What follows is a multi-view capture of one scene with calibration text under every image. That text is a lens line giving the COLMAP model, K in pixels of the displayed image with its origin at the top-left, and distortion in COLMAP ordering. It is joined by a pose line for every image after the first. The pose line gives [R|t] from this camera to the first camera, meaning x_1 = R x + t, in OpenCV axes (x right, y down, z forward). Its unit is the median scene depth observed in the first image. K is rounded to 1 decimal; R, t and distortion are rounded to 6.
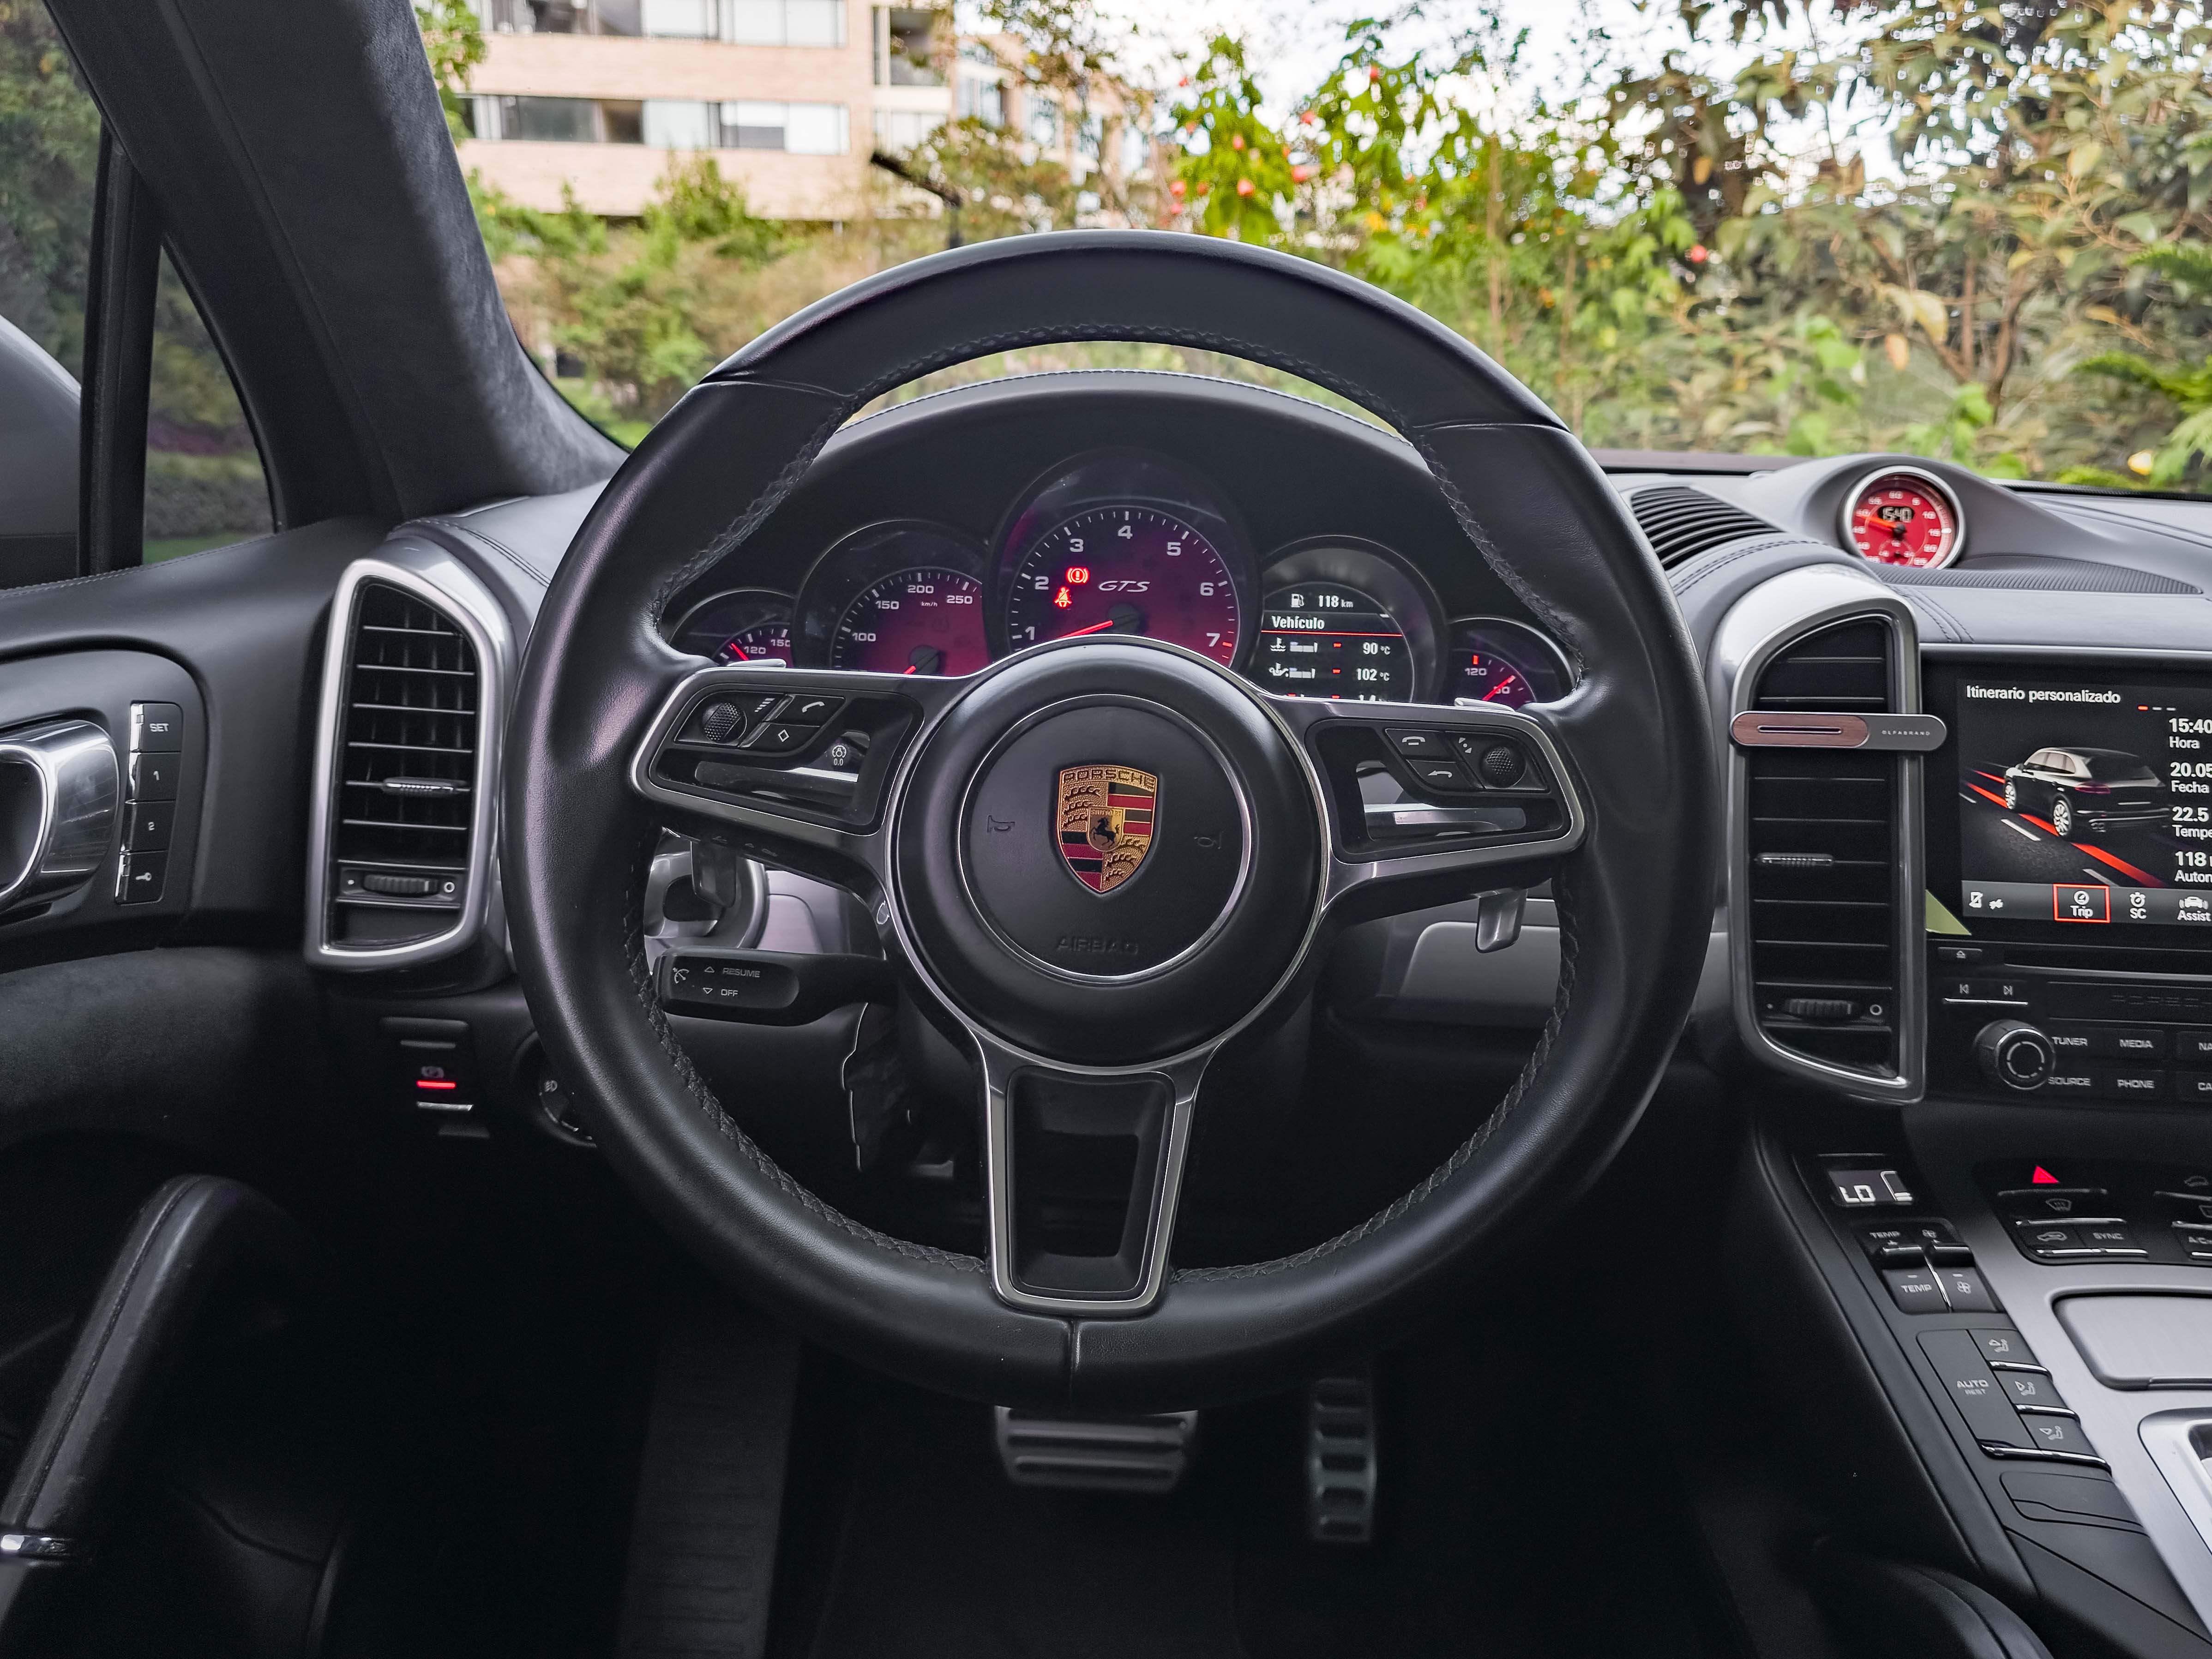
lens RADIAL K [[1793.8, 0, 1124.1], [0, 1793.8, 768.5], [0, 0, 1]] dist [0.041769, -0.035075]
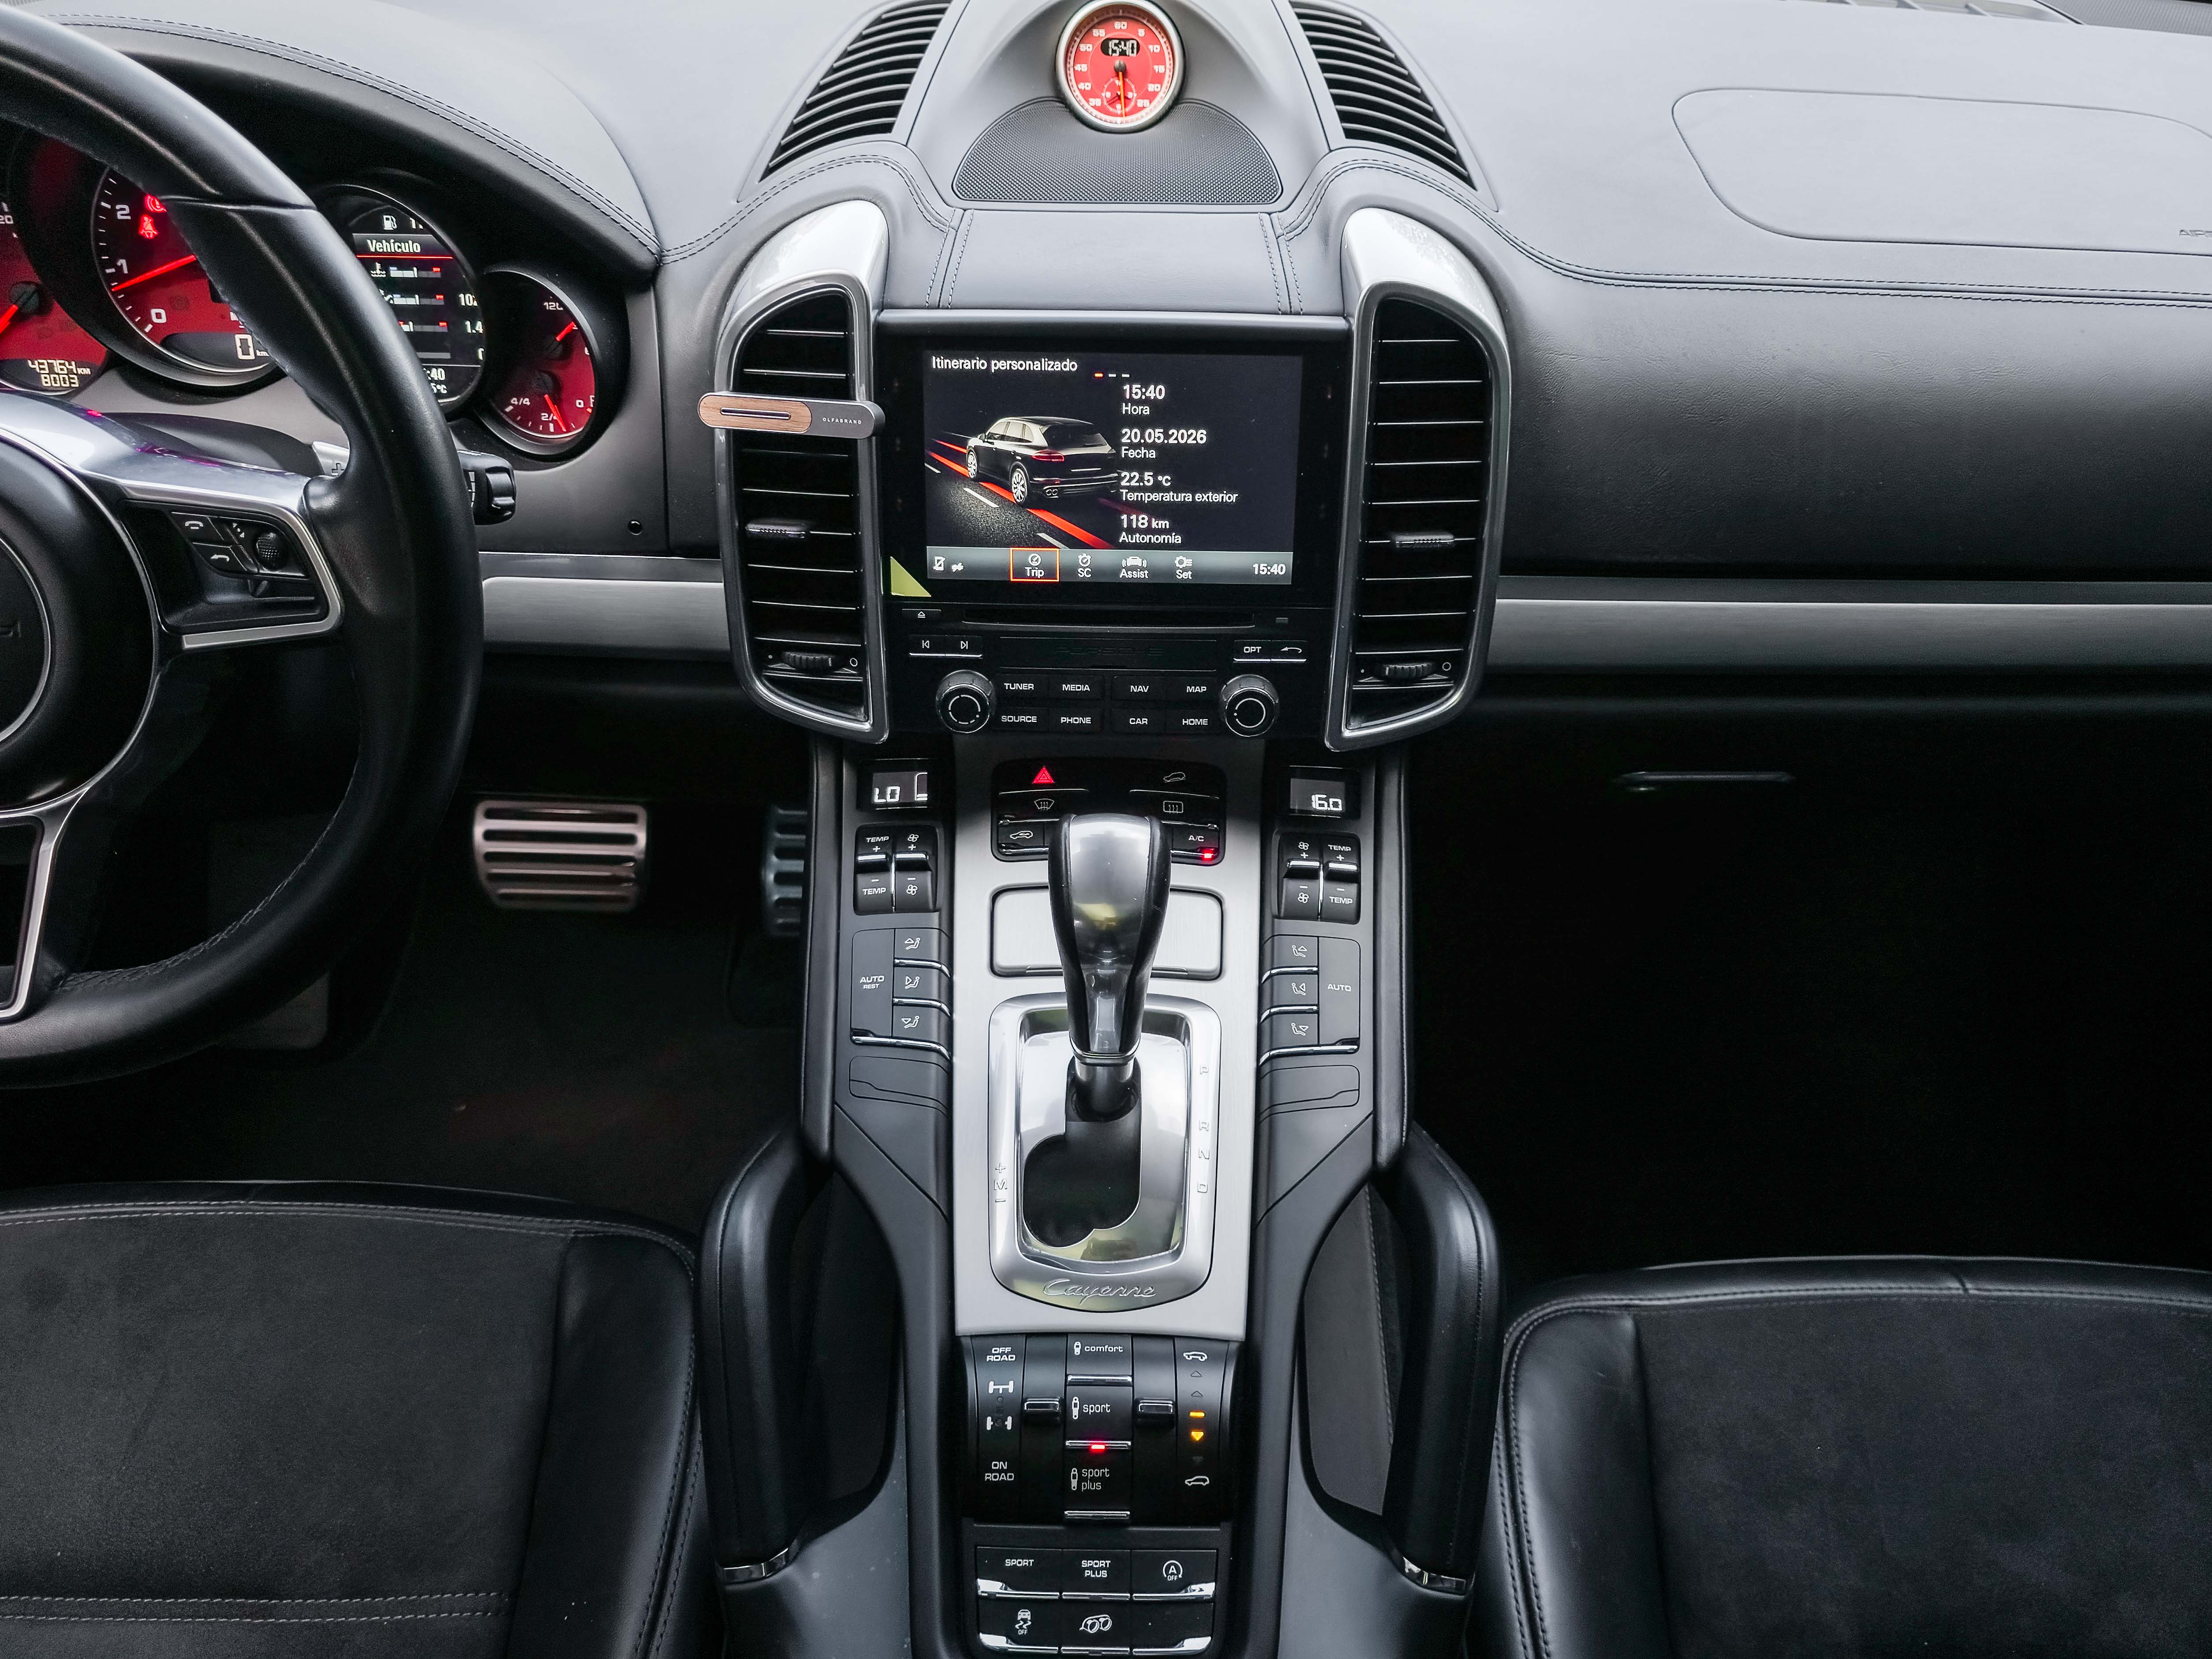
lens RADIAL K [[1695.2, 0, 1110.0], [0, 1695.2, 832.3], [0, 0, 1]] dist [0.033049, -0.036571]
pose [[0.999682, -0.024510, -0.005874, 0.495152], [0.024562, 0.895141, 0.445107, -0.203297], [-0.005652, -0.445109, 0.895458, 0.005071]]
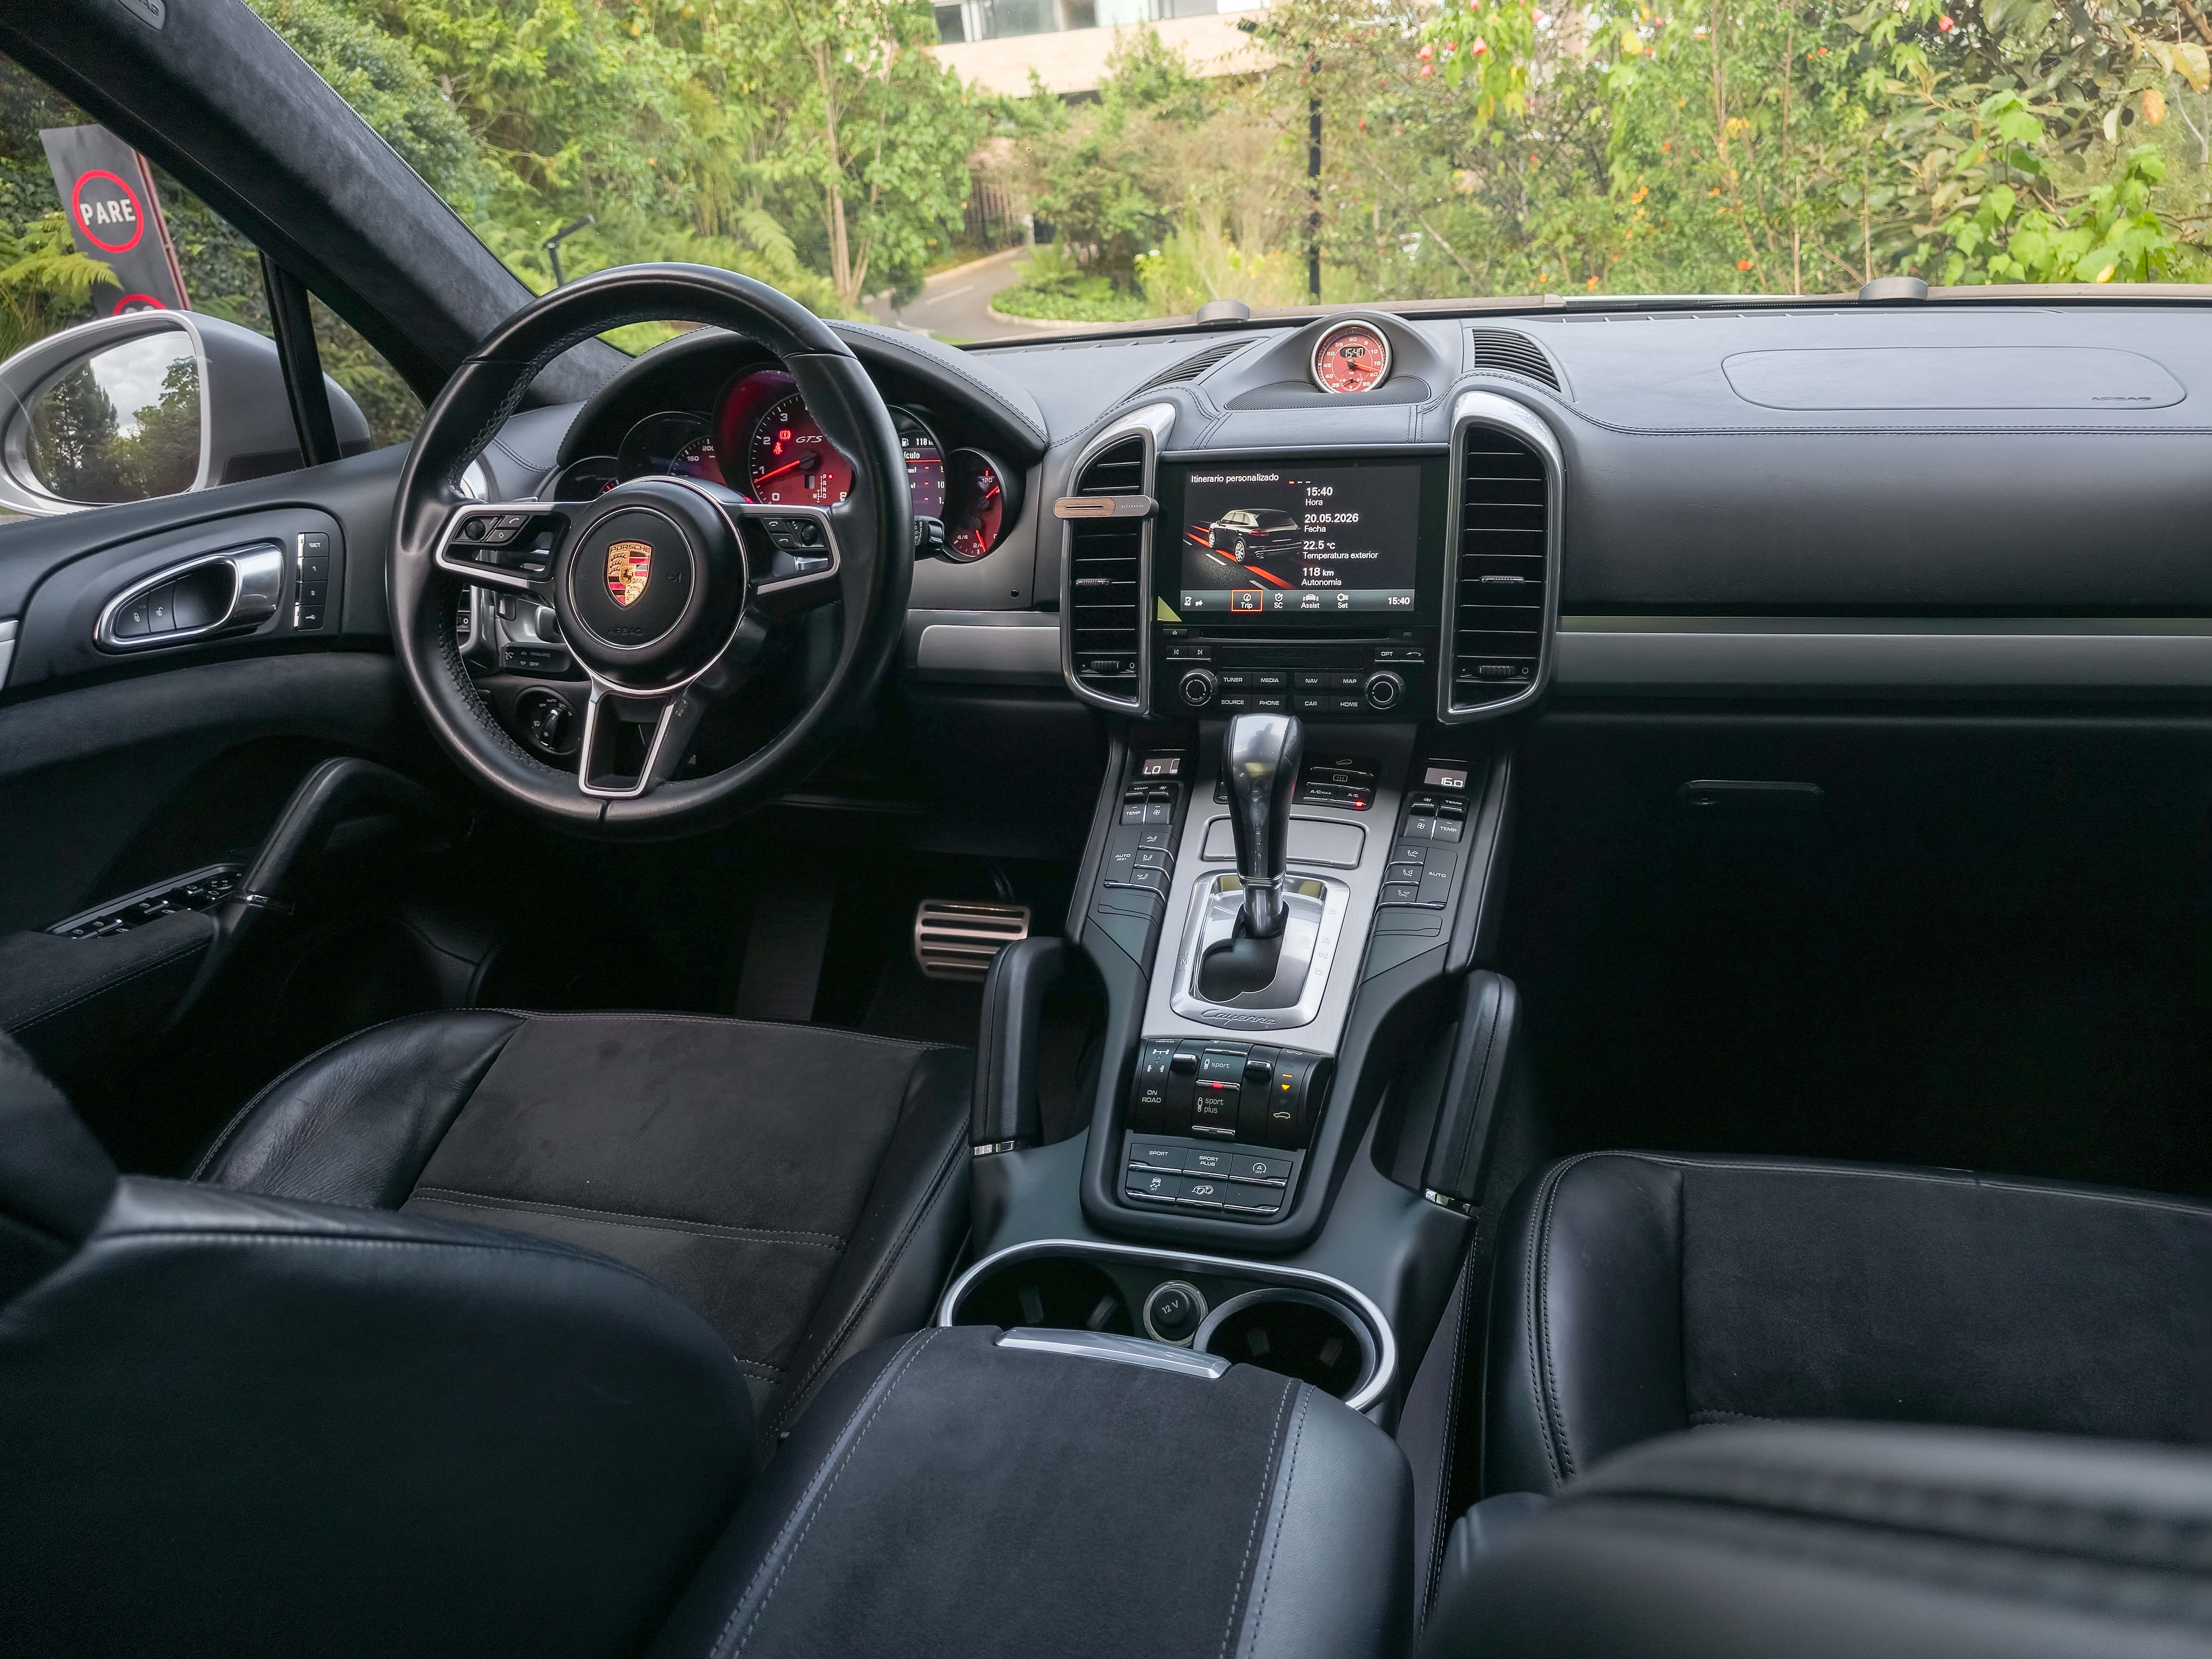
lens RADIAL K [[1475.8, 0, 1097.8], [0, 1475.8, 811.5], [0, 0, 1]] dist [0.033117, -0.017699]
pose [[0.962453, 0.004228, -0.271415, 0.665735], [0.041505, 0.985829, 0.162537, 0.032483], [0.268256, -0.167699, 0.948639, -0.355105]]
